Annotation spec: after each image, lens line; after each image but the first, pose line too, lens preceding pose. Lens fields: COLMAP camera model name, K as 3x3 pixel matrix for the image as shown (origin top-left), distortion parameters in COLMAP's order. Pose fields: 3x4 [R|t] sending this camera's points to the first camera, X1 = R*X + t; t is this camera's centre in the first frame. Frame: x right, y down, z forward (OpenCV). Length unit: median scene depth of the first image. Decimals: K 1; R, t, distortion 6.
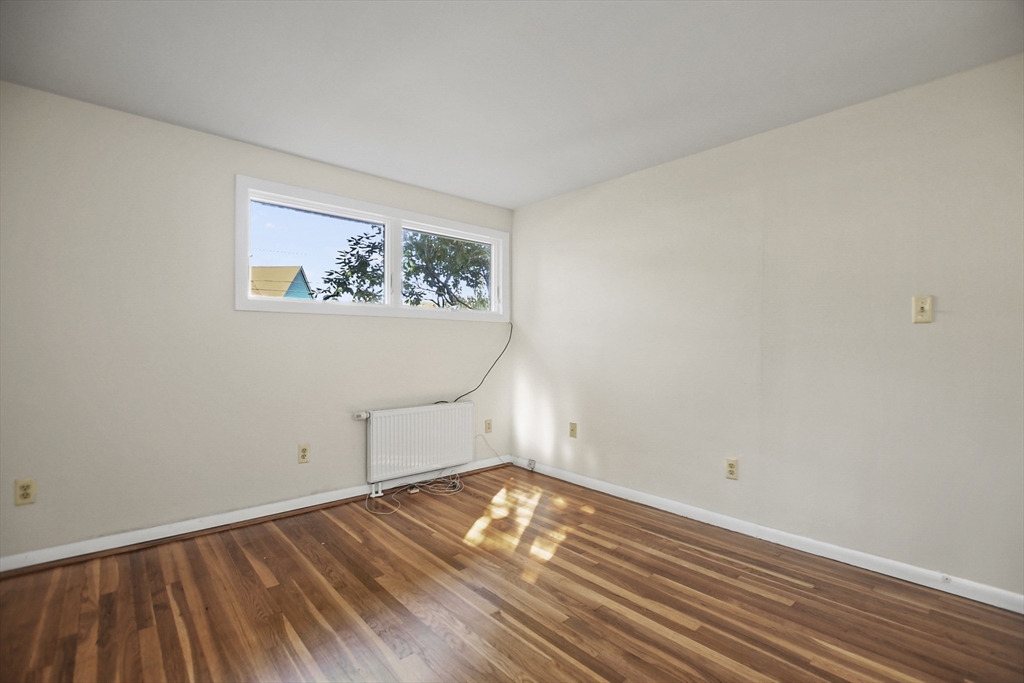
lens RADIAL K [[459.8, 0, 512.0], [0, 459.8, 341.5], [0, 0, 1]] dist [-0.024273, -0.000161]
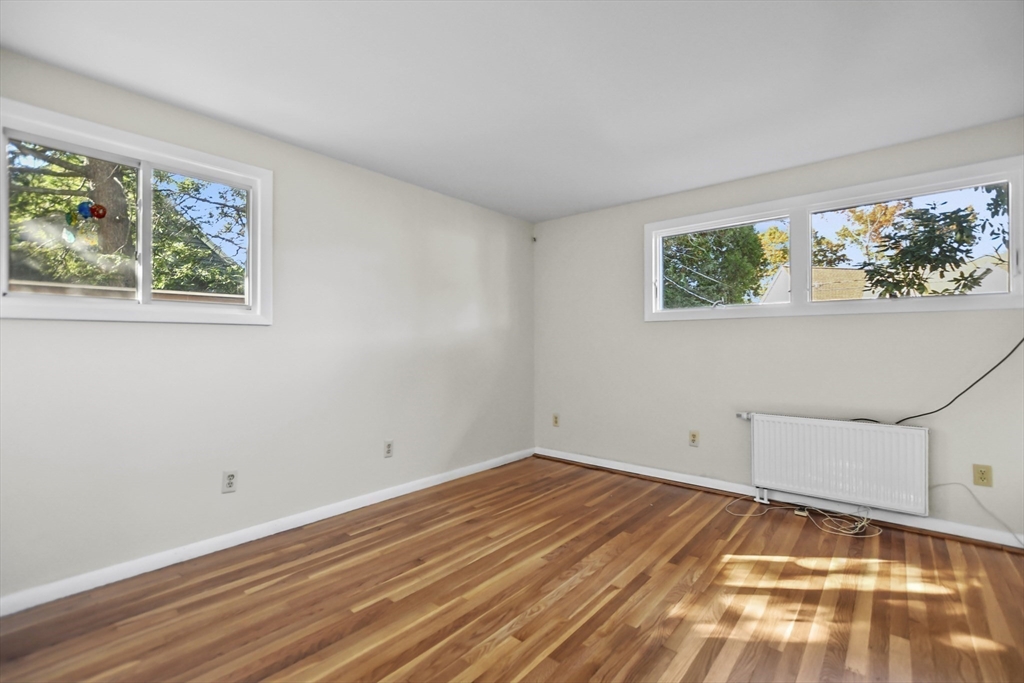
lens RADIAL K [[452.9, 0, 508.7], [0, 452.9, 341.6], [0, 0, 1]] dist [-0.008111, -0.000337]
pose [[0.121583, -0.016720, -0.992440, 0.788181], [0.004707, 0.999857, -0.016268, 0.014095], [0.992570, -0.002693, 0.121644, 0.469052]]
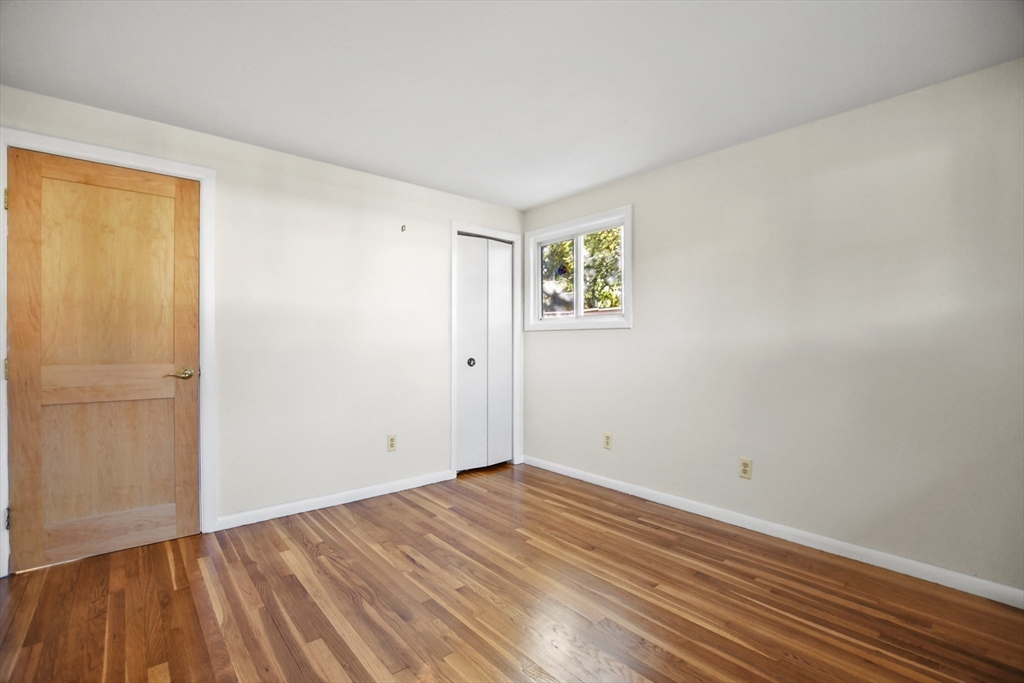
lens RADIAL K [[452.9, 0, 508.7], [0, 452.9, 341.6], [0, 0, 1]] dist [-0.008111, -0.000337]
pose [[-0.999536, -0.008123, 0.029346, -0.015966], [-0.008311, 0.999946, -0.006299, 0.003664], [-0.029293, -0.006540, -0.999549, 1.407939]]
